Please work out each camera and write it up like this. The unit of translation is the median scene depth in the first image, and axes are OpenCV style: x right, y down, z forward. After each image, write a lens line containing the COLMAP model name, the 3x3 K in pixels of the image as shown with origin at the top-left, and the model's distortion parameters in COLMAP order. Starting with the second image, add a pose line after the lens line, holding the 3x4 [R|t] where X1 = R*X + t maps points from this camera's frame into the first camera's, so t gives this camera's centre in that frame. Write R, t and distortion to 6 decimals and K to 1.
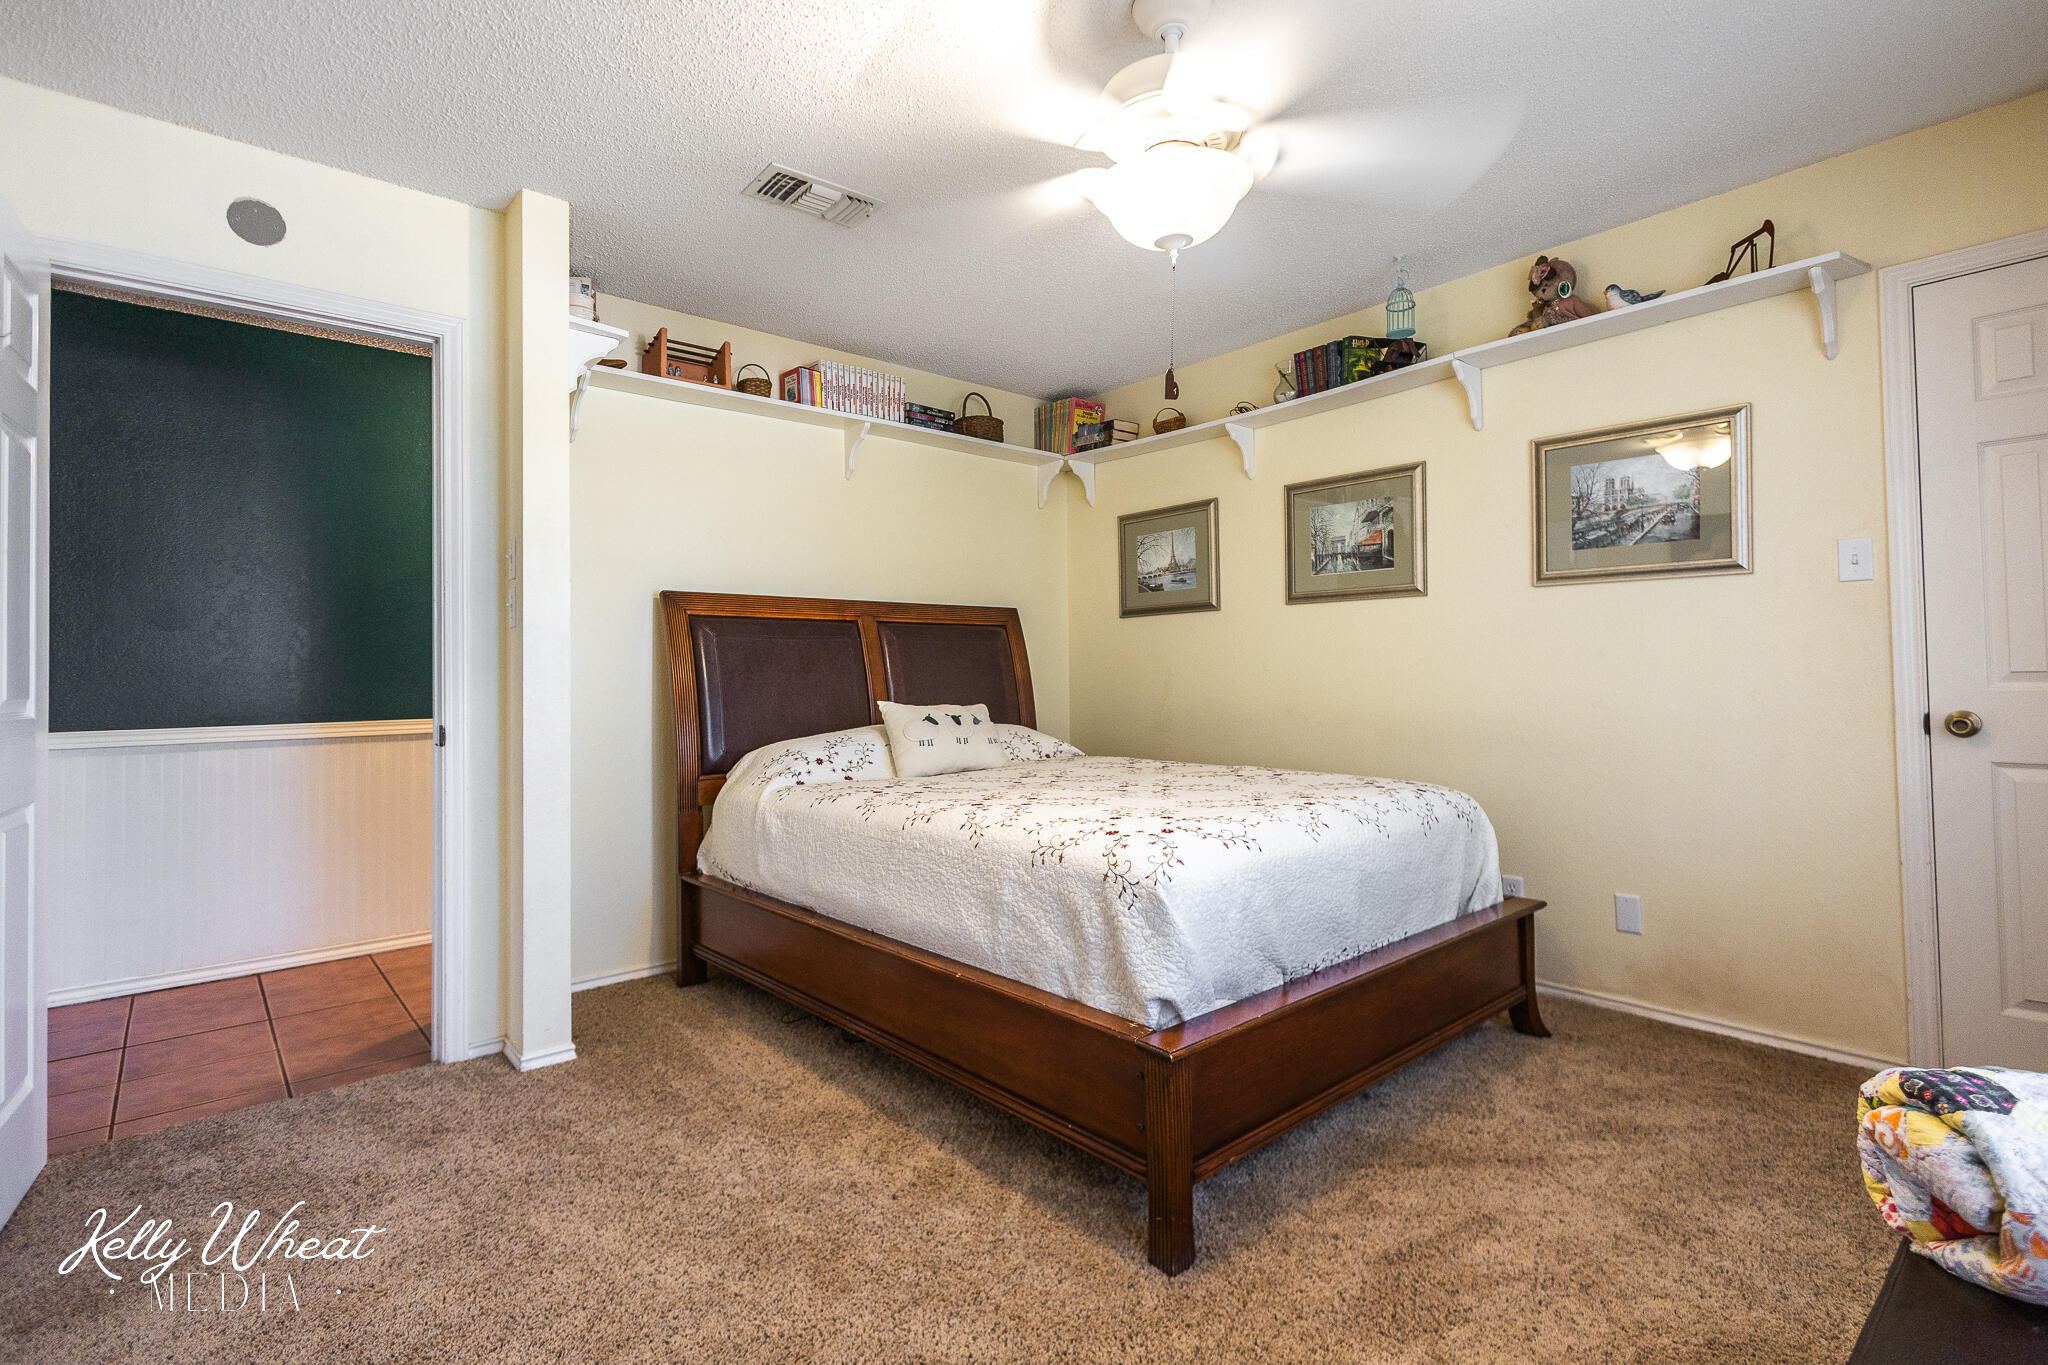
lens RADIAL K [[940.5, 0, 1027.7], [0, 940.5, 668.0], [0, 0, 1]] dist [0.007322, -0.001158]
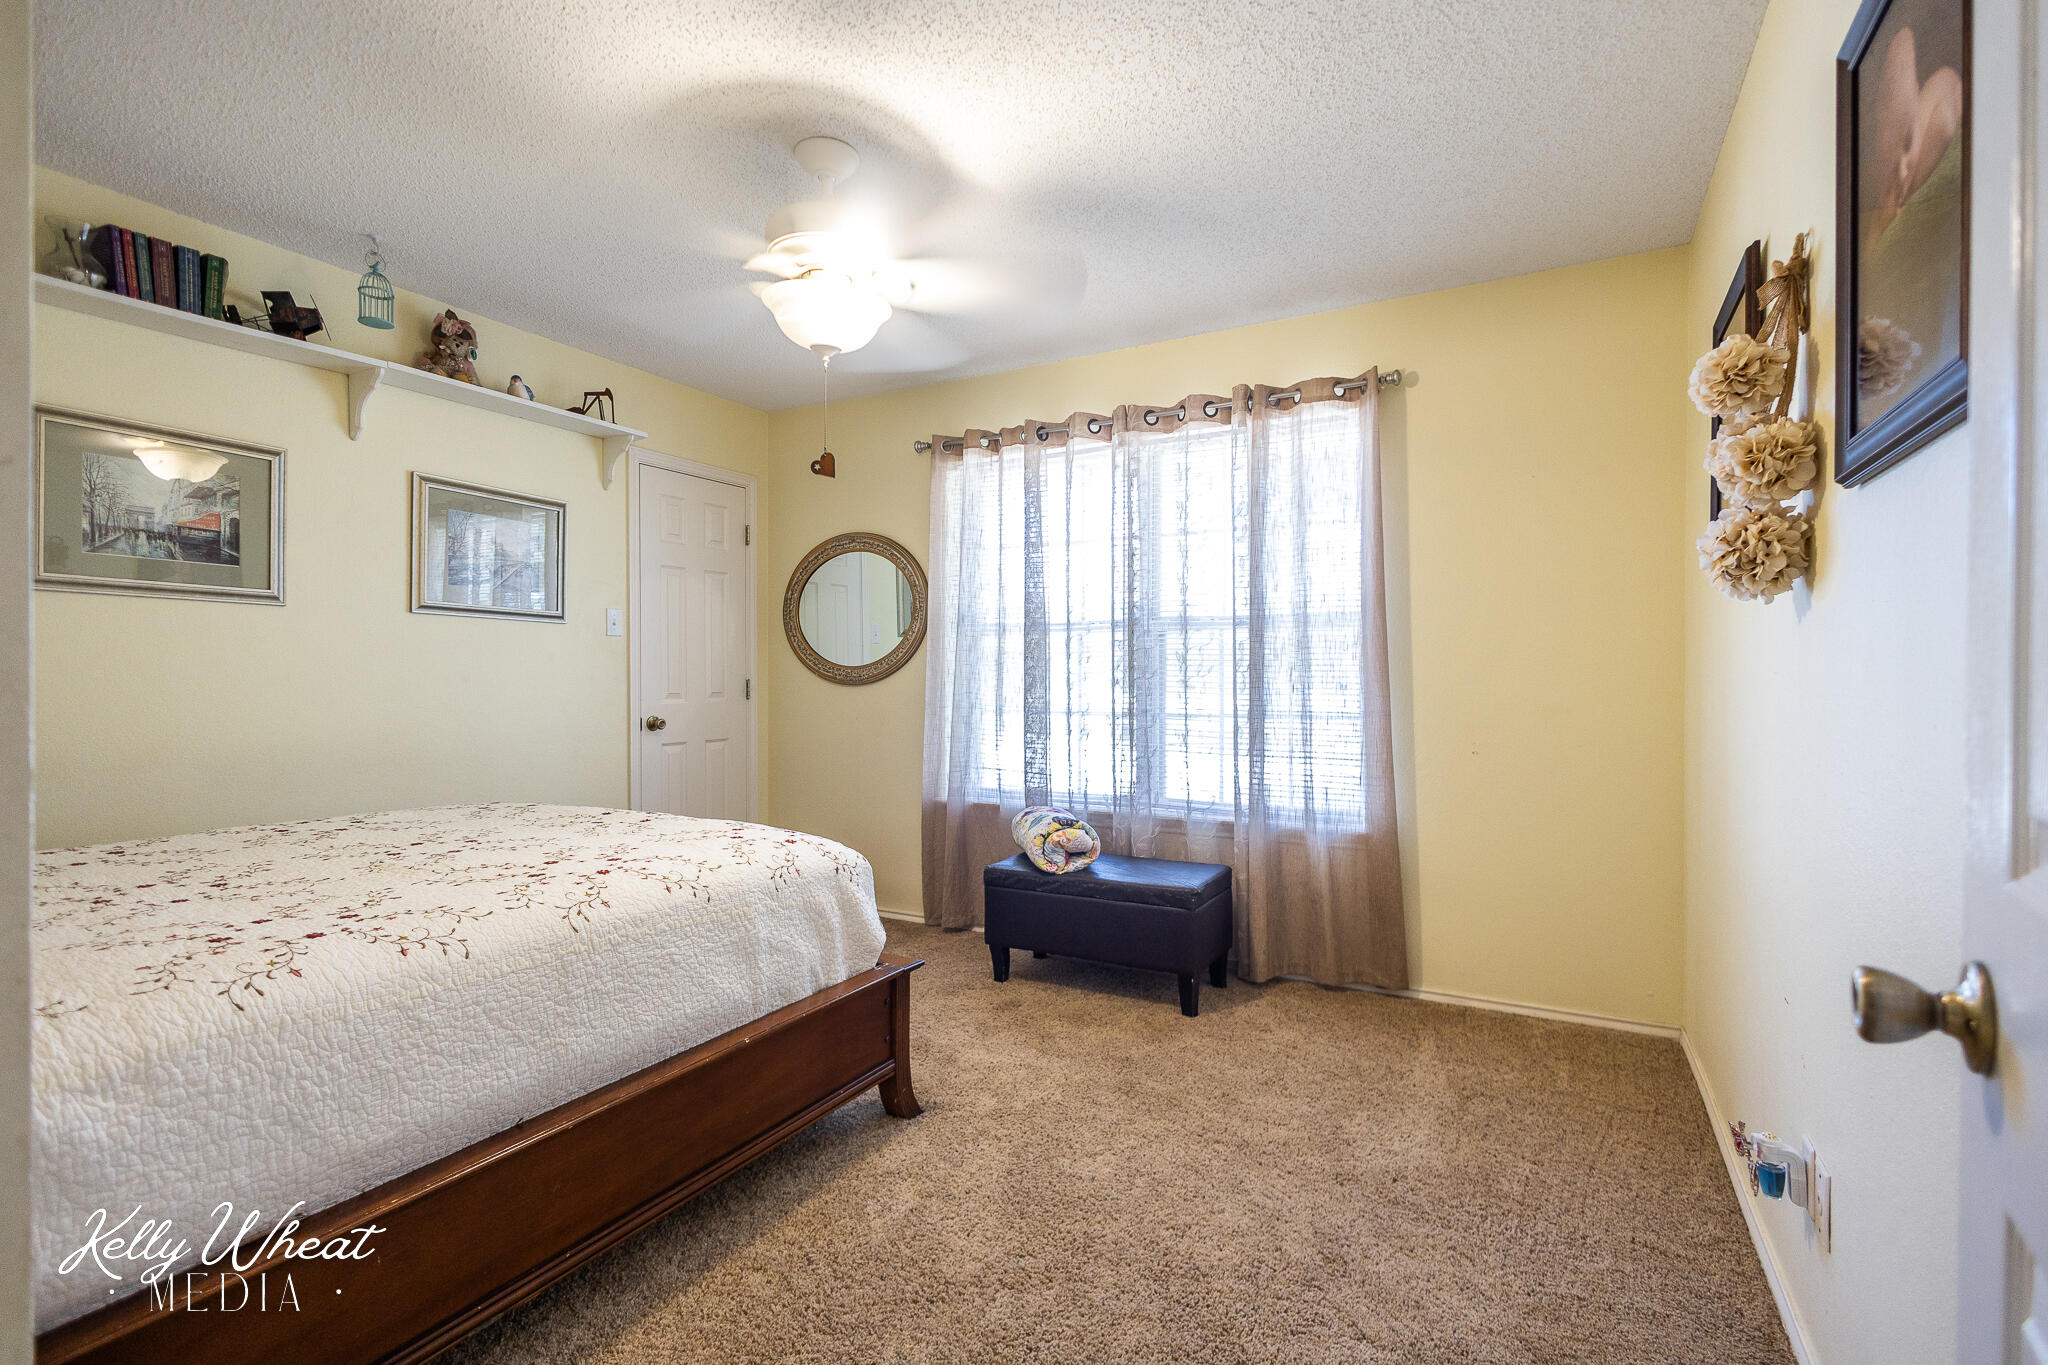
lens RADIAL K [[940.5, 0, 1027.6], [0, 940.5, 684.5], [0, 0, 1]] dist [0.007322, -0.001158]
pose [[-0.329713, 0.005312, 0.944066, -0.599045], [-0.005925, 0.999953, -0.007696, -0.002265], [-0.944063, -0.008131, -0.329666, 0.625749]]
